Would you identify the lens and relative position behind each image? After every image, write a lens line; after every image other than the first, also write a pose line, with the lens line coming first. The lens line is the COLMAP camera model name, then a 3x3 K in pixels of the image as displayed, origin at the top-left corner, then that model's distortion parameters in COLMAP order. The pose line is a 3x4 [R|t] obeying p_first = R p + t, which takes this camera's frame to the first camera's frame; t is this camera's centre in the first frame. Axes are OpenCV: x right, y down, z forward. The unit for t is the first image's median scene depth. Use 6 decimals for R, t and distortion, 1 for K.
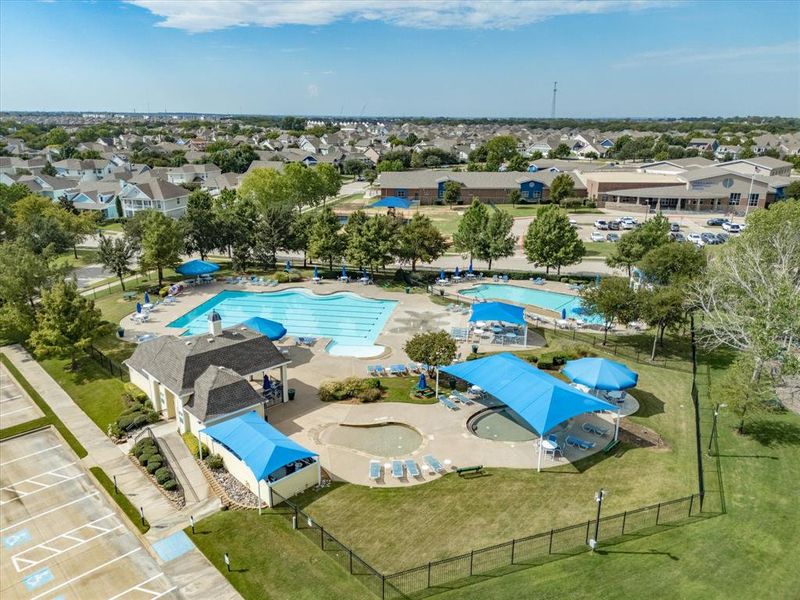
lens RADIAL K [[600.7, 0, 403.1], [0, 600.7, 301.6], [0, 0, 1]] dist [0.056003, -0.050894]
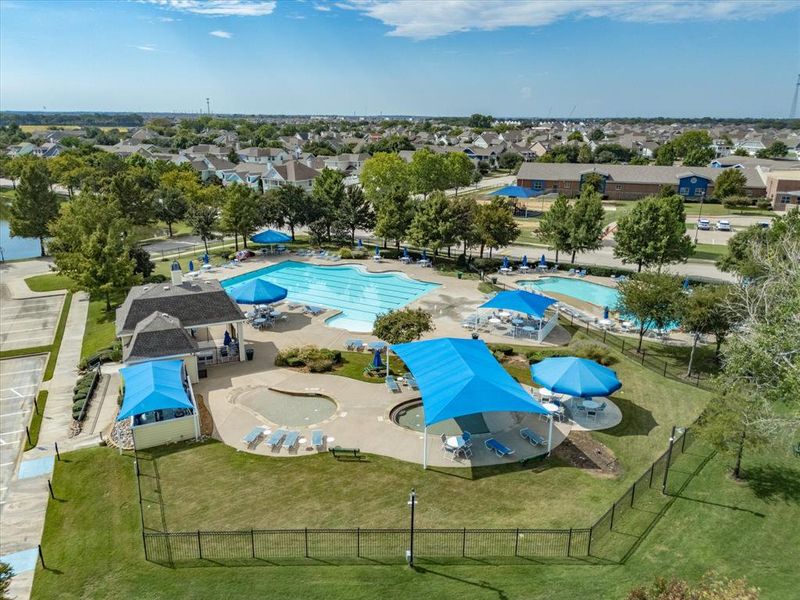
lens RADIAL K [[600.7, 0, 395.4], [0, 600.7, 300.3], [0, 0, 1]] dist [0.056003, -0.050894]
pose [[0.941949, 0.098076, -0.321114, 0.269745], [-0.099736, 0.994950, 0.011318, 0.024225], [0.320602, 0.021366, 0.946973, 0.108567]]
